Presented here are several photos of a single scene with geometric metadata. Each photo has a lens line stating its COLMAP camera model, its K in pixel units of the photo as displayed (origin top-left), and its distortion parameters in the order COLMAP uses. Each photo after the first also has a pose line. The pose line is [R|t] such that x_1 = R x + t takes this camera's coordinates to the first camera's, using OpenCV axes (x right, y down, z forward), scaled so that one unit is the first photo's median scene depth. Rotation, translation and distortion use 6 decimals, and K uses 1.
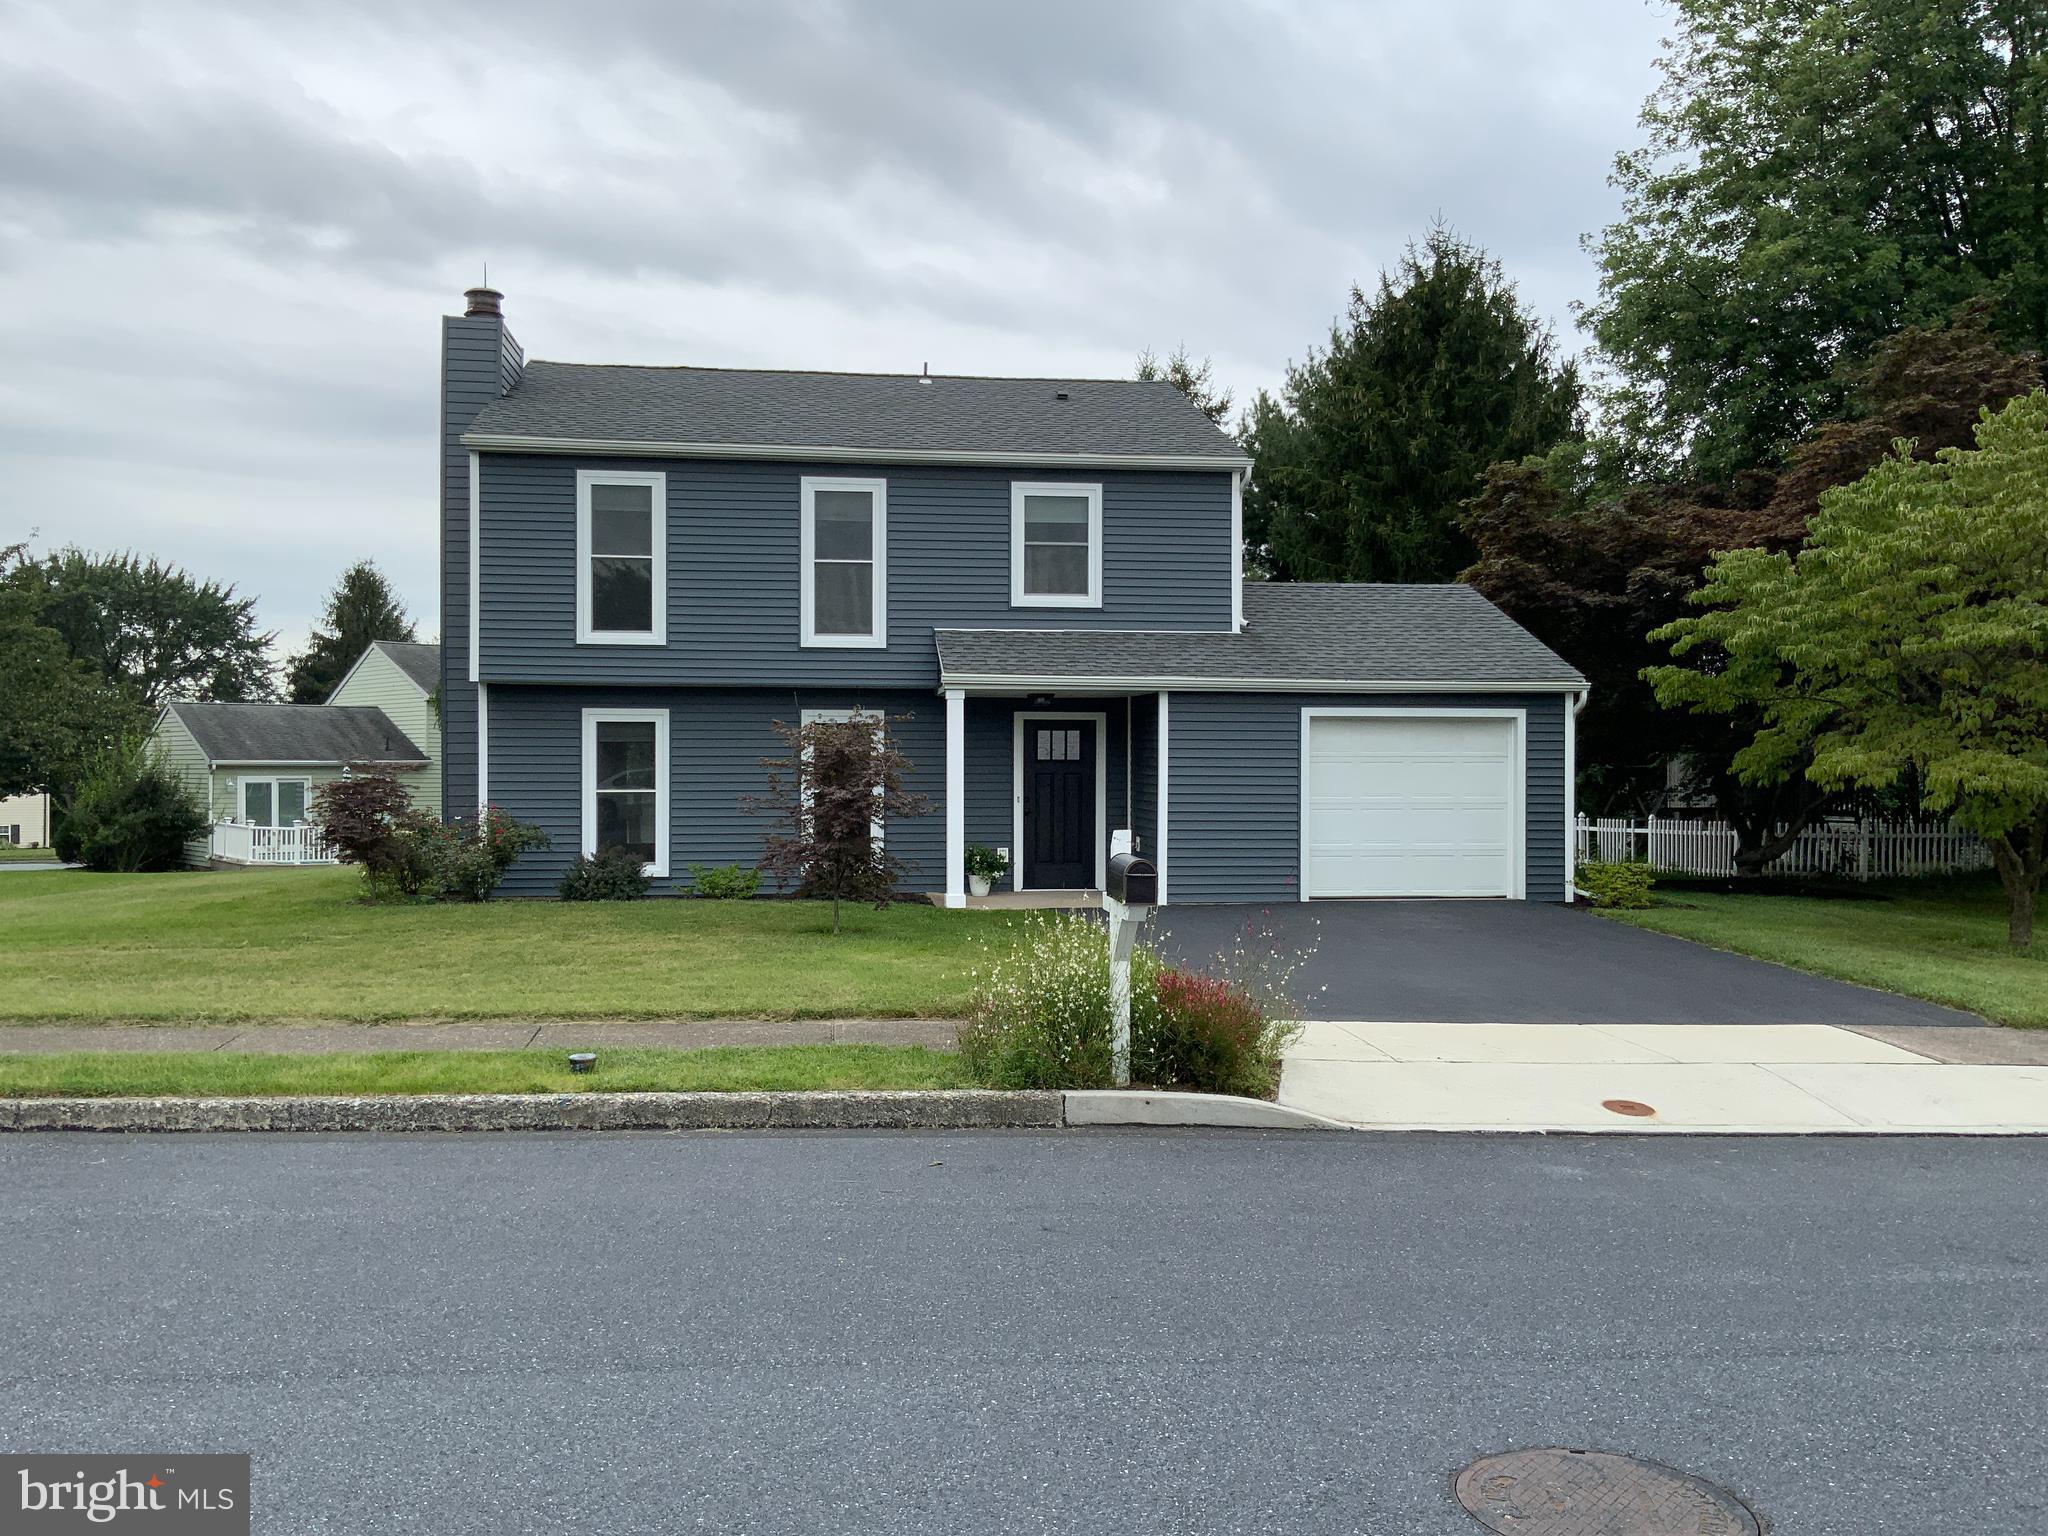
lens RADIAL K [[1683.2, 0, 1006.8], [0, 1683.2, 765.8], [0, 0, 1]] dist [0.080708, -0.141717]
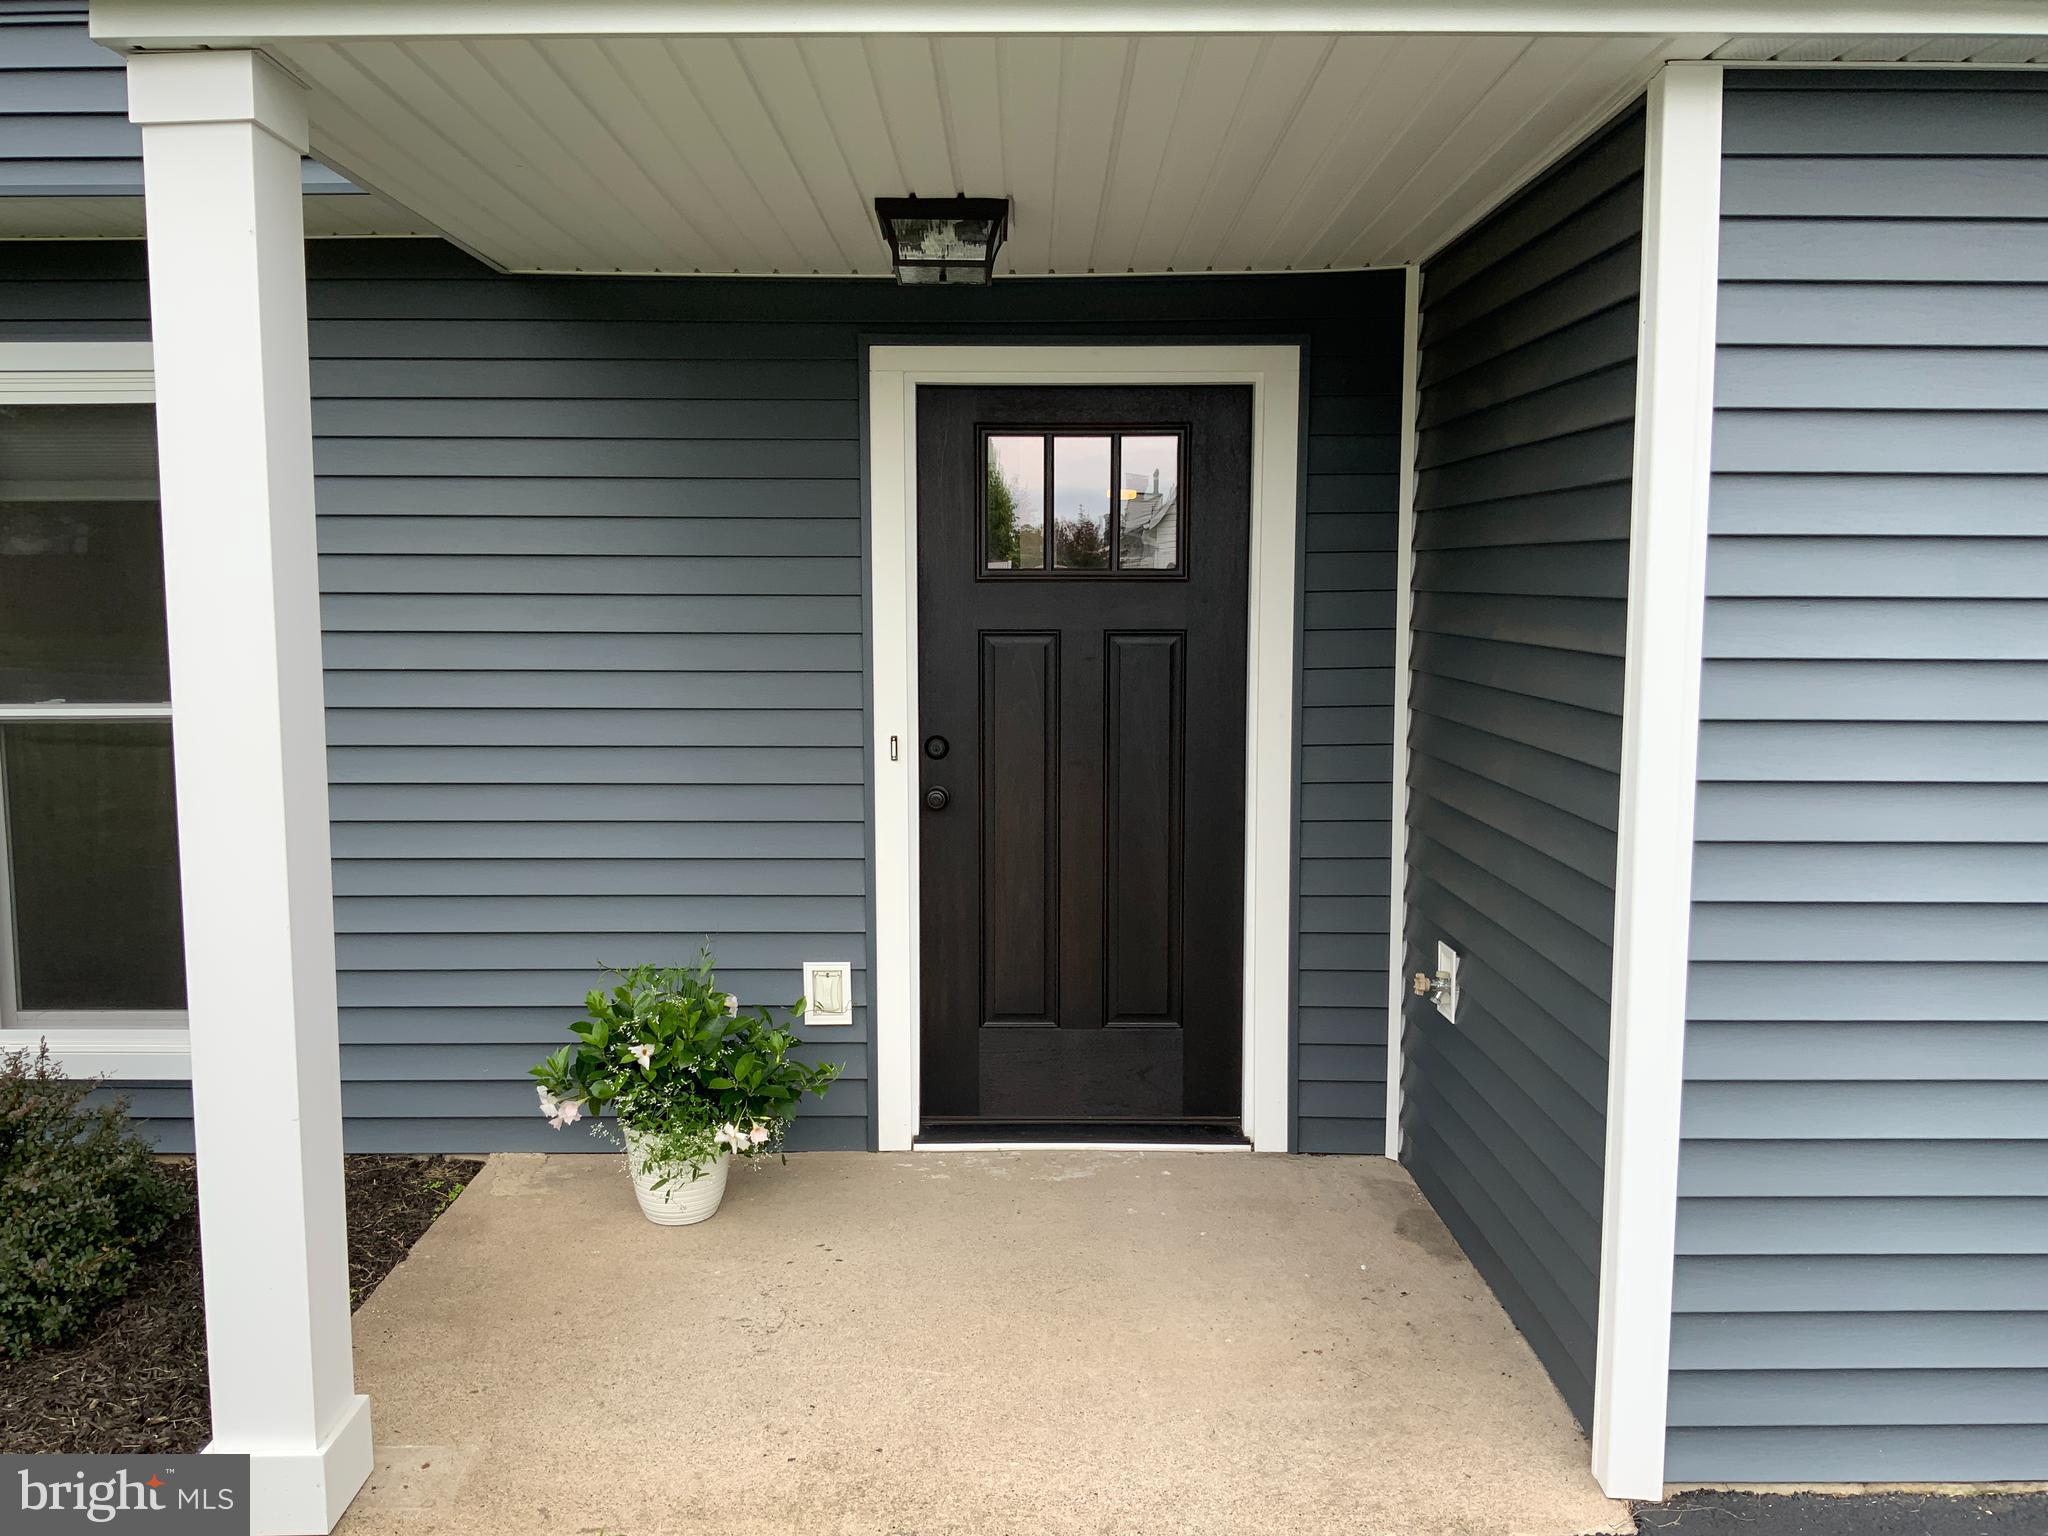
lens RADIAL K [[1491.3, 0, 930.3], [0, 1491.3, 717.3], [0, 0, 1]] dist [0.070489, 0.000213]
pose [[0.994996, 0.003048, -0.099870, 0.031767], [0.006268, 0.995662, 0.092832, -0.002320], [0.099720, -0.092993, 0.990660, 0.825699]]
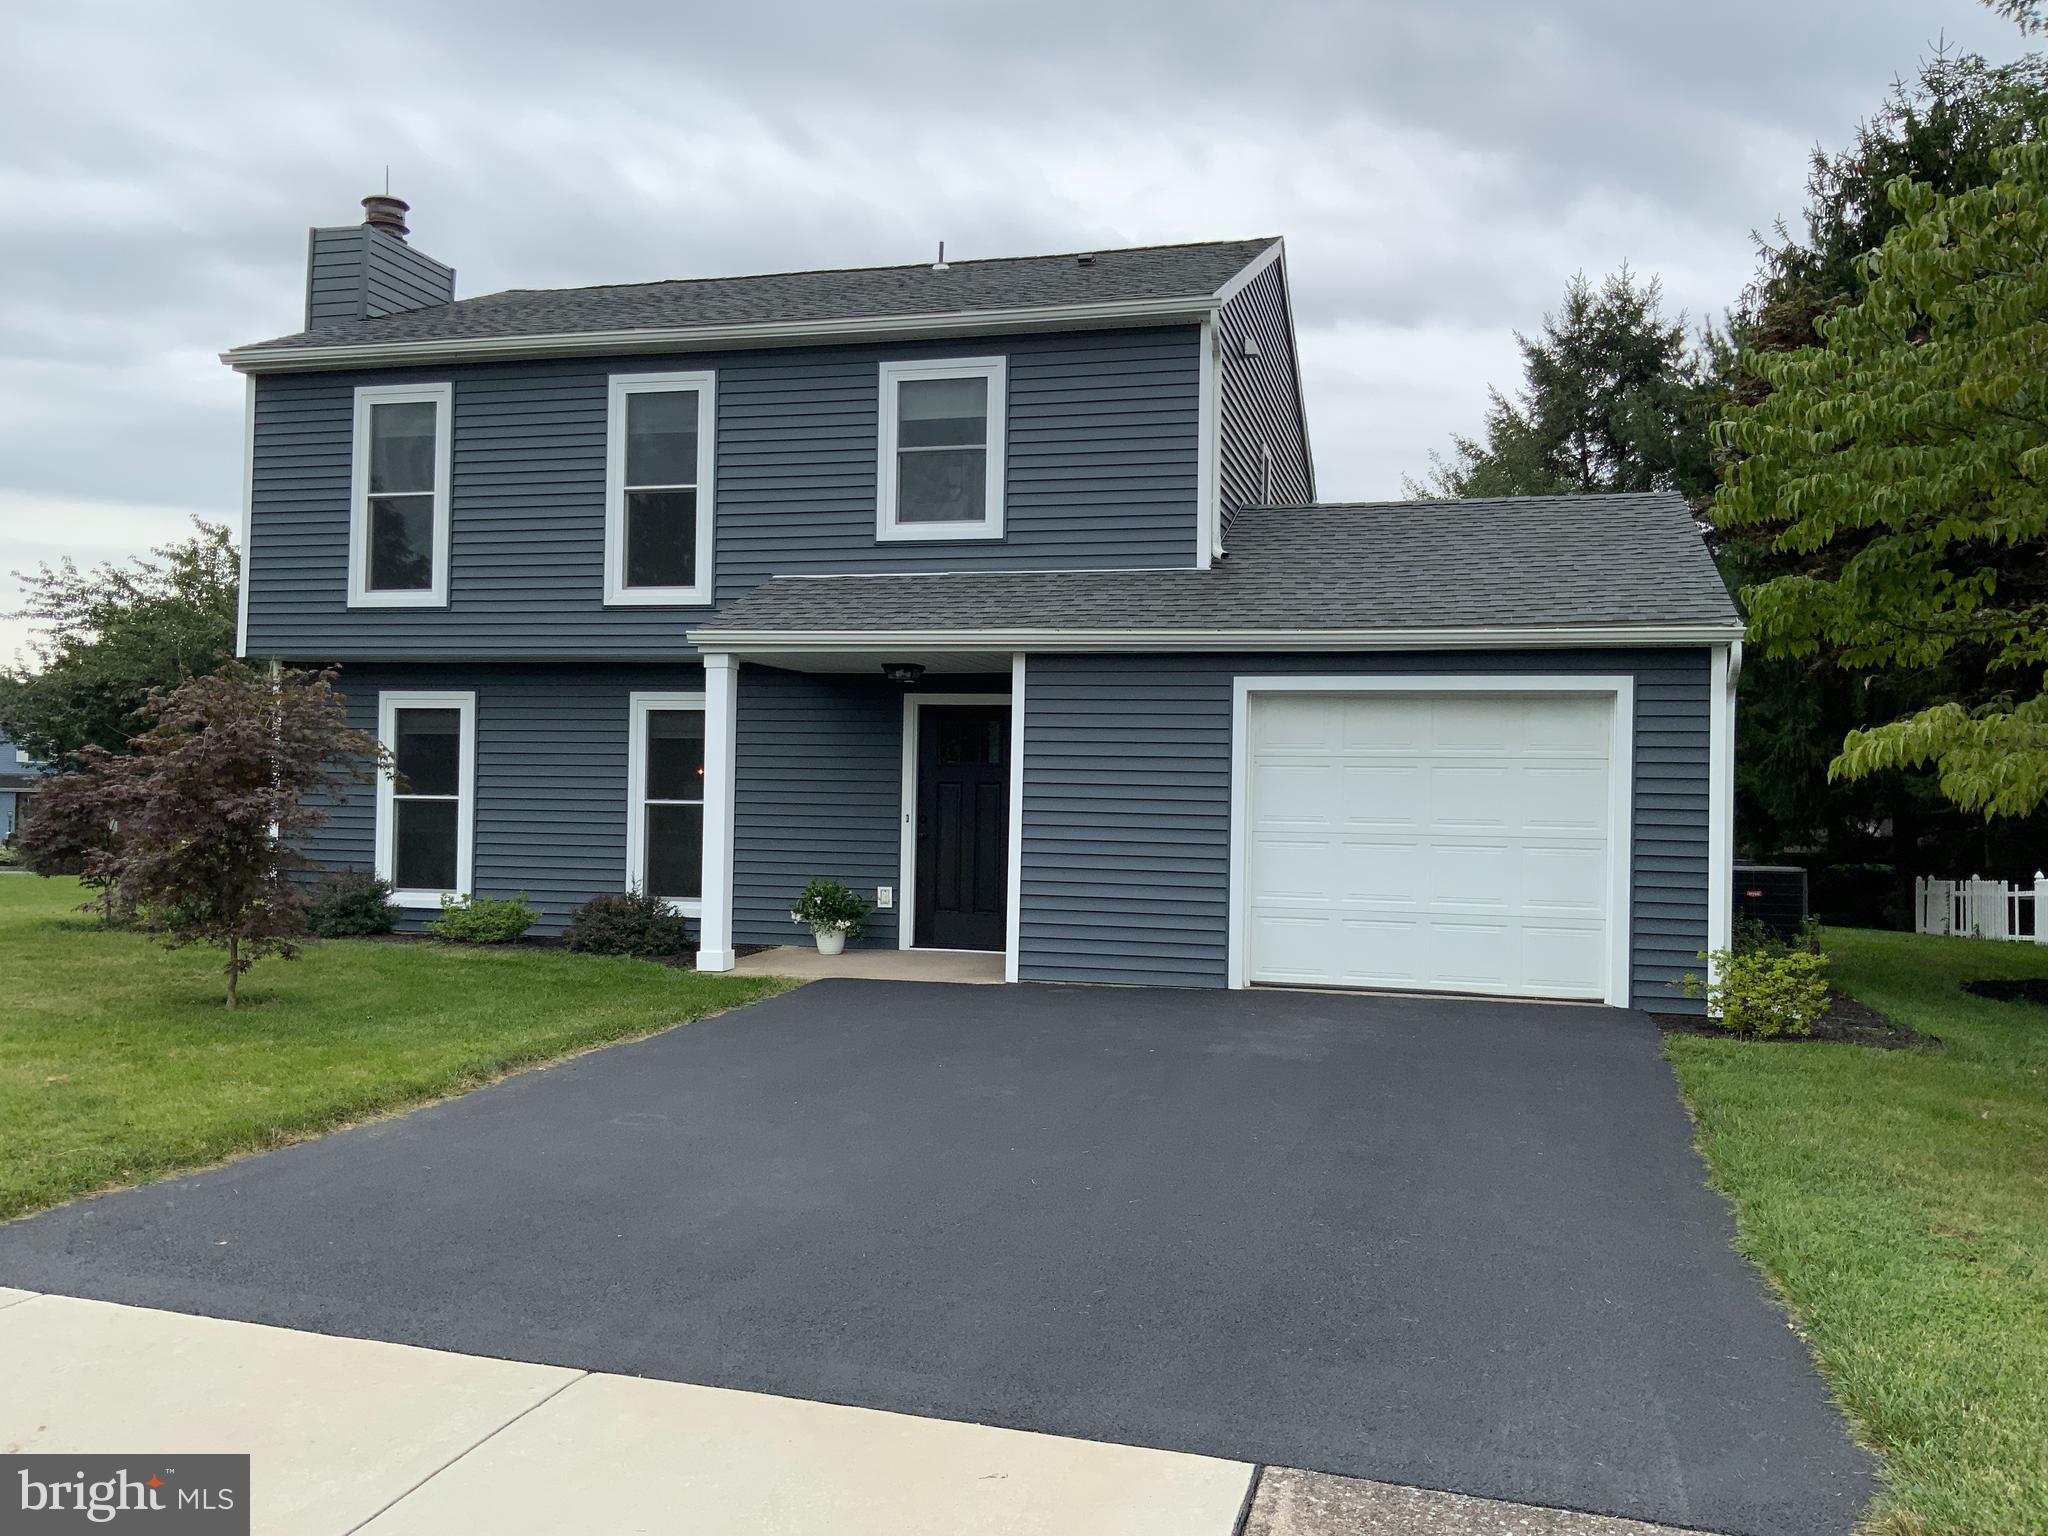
lens RADIAL K [[1683.2, 0, 1006.8], [0, 1683.2, 765.8], [0, 0, 1]] dist [0.080708, -0.141717]
pose [[0.927713, 0.007399, -0.373221, 0.314465], [-0.015408, 0.999710, -0.018481, 0.010741], [0.372976, 0.022896, 0.927558, 0.373482]]
